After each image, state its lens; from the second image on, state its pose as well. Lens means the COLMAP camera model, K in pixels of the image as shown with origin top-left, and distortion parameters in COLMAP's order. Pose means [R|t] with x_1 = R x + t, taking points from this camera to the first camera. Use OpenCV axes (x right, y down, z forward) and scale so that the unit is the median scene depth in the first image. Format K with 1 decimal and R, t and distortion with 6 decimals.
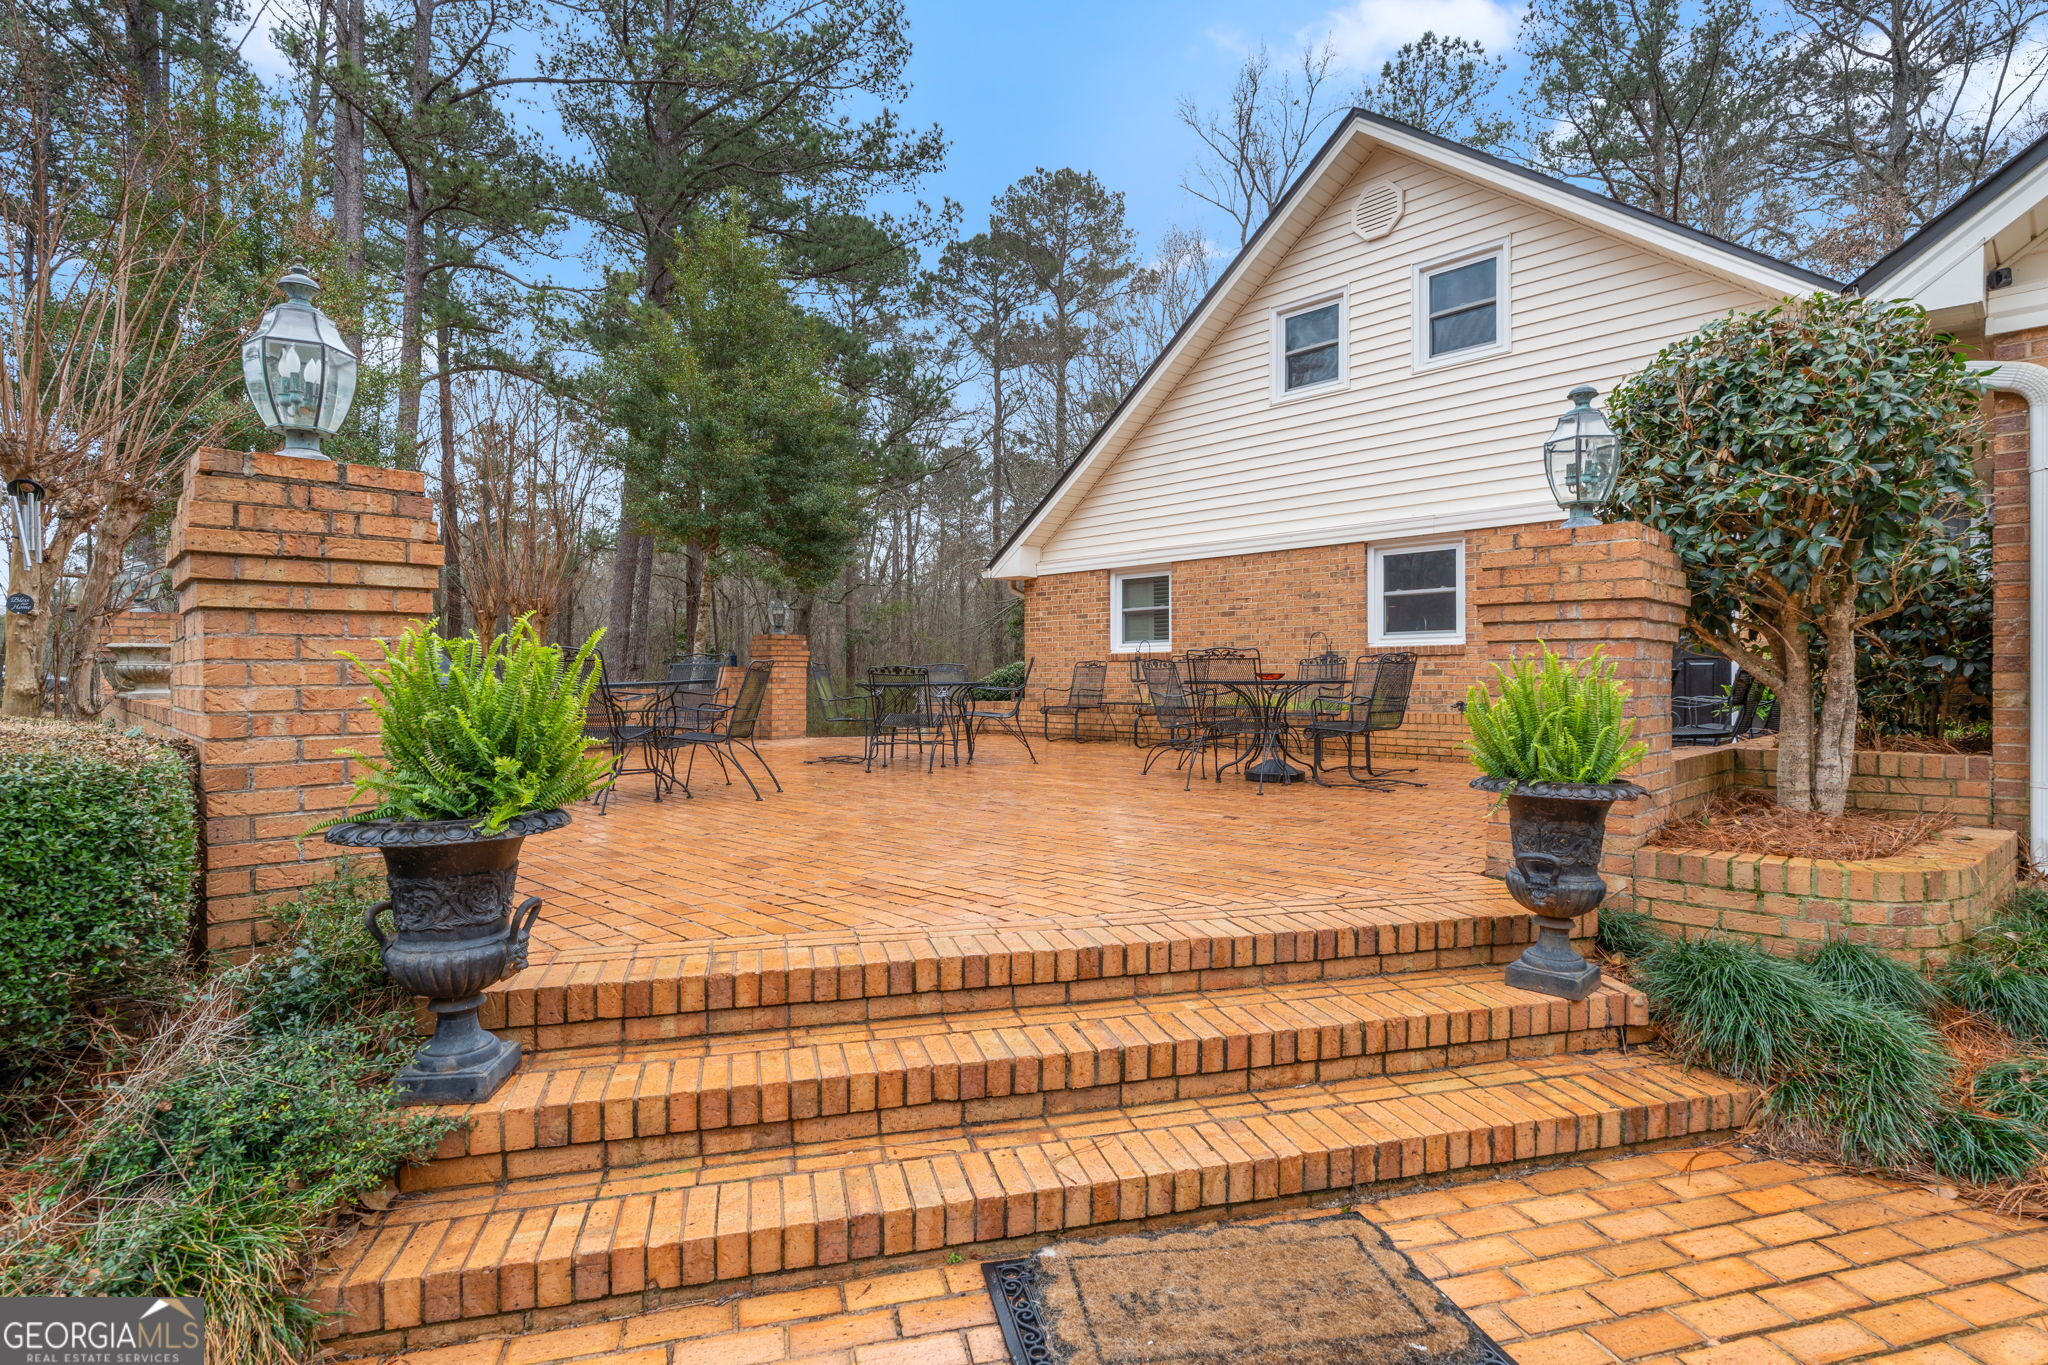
lens RADIAL K [[900.2, 0, 1024.3], [0, 900.2, 682.5], [0, 0, 1]] dist [0.001553, 0.000029]
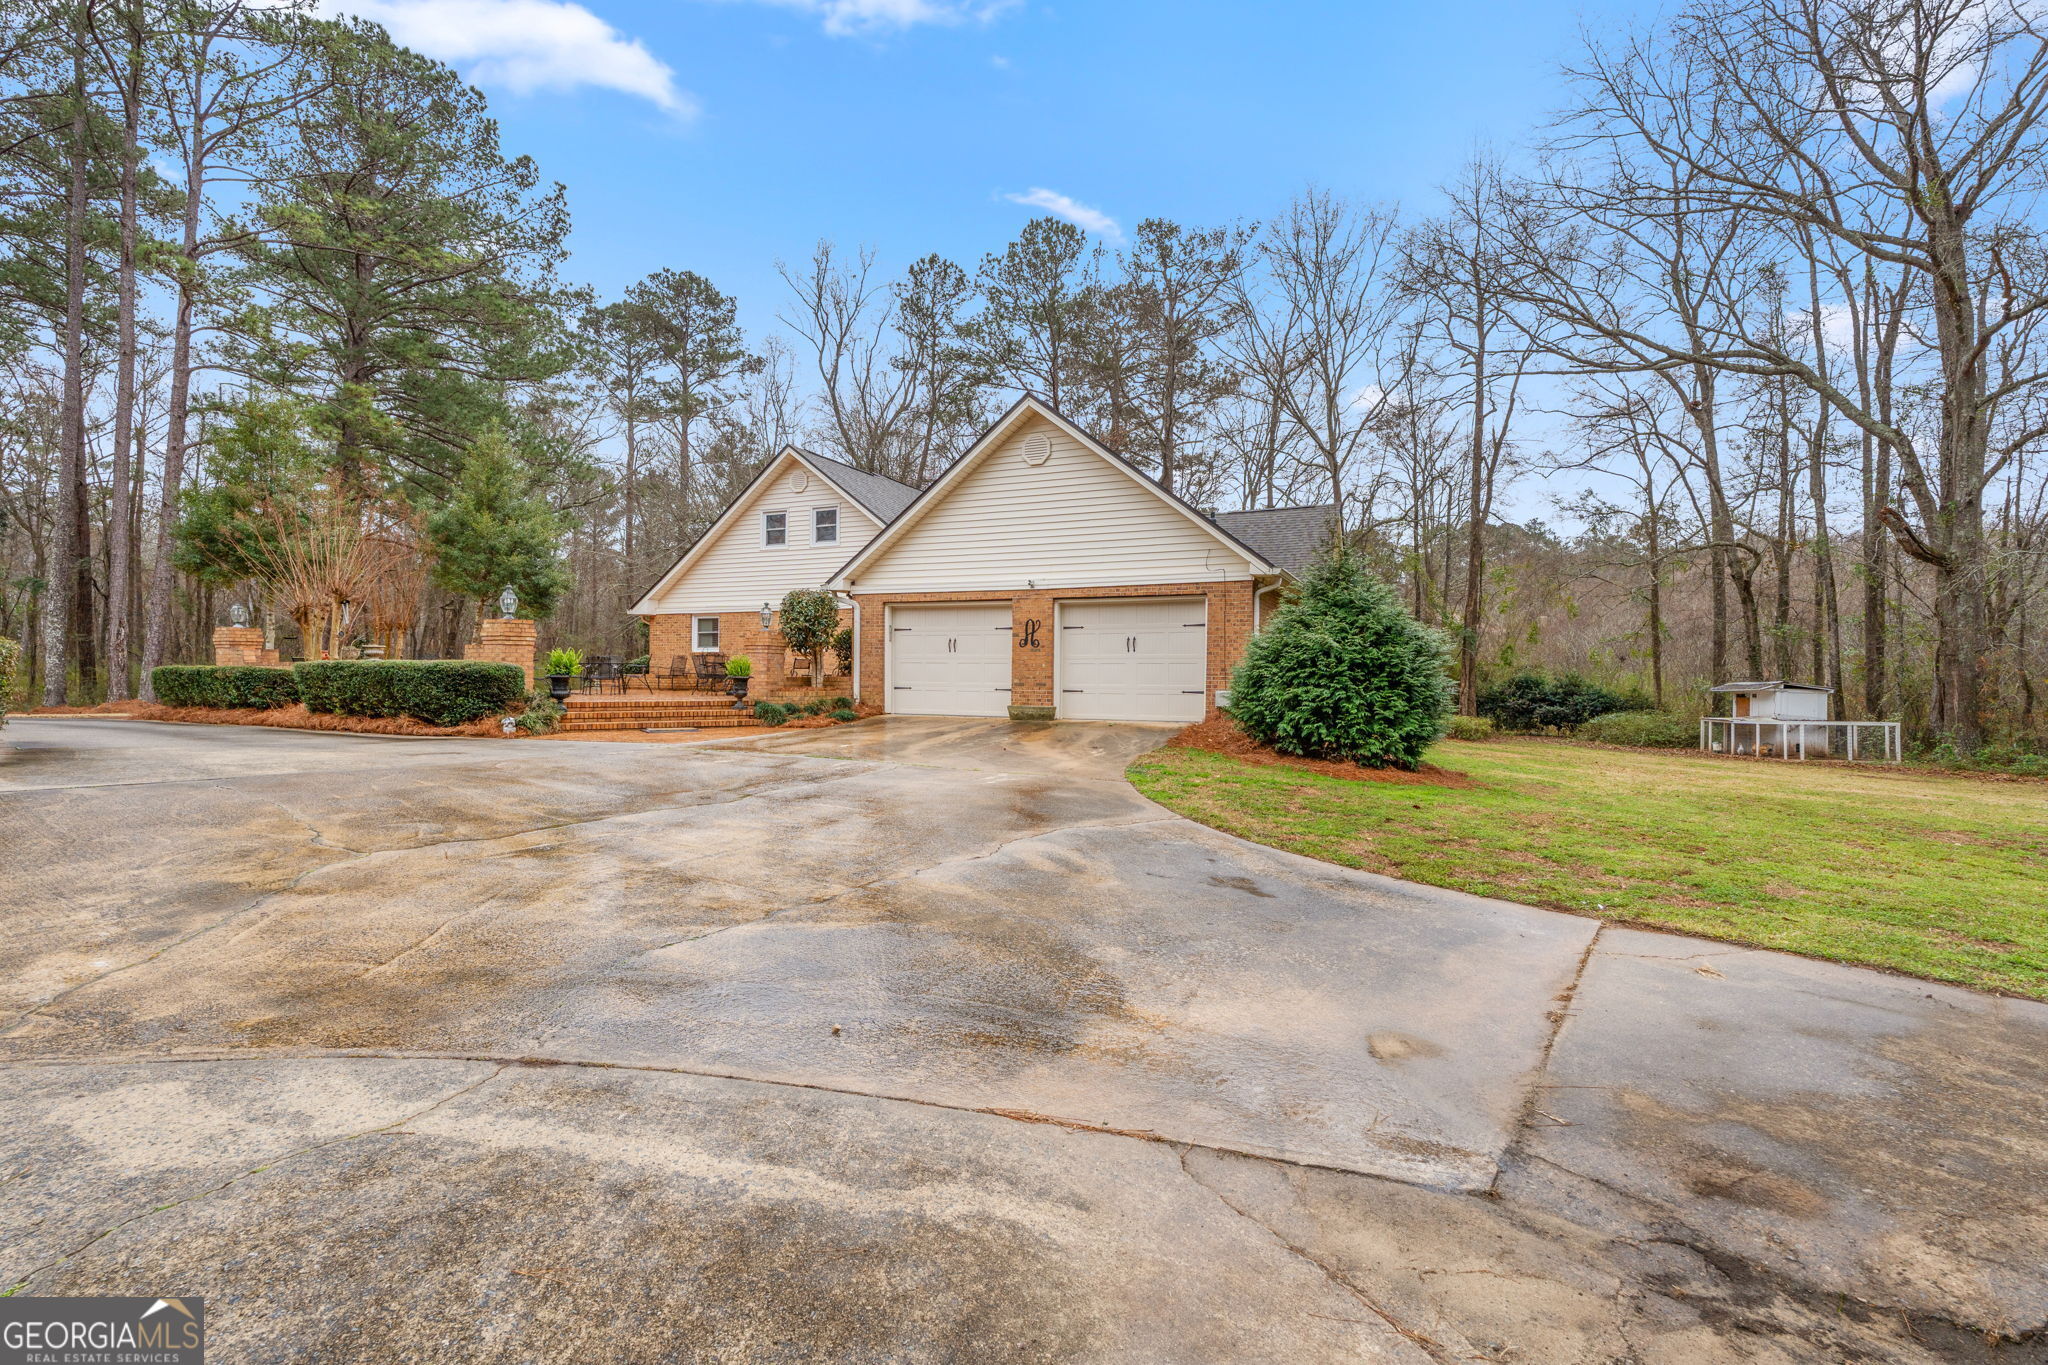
lens RADIAL K [[900.2, 0, 1014.4], [0, 900.2, 677.5], [0, 0, 1]] dist [0.001553, 0.000029]
pose [[0.929001, 0.004358, 0.370052, 0.004398], [-0.007161, 0.999955, 0.006199, 0.002992], [-0.370008, -0.008409, 0.928990, -0.391966]]
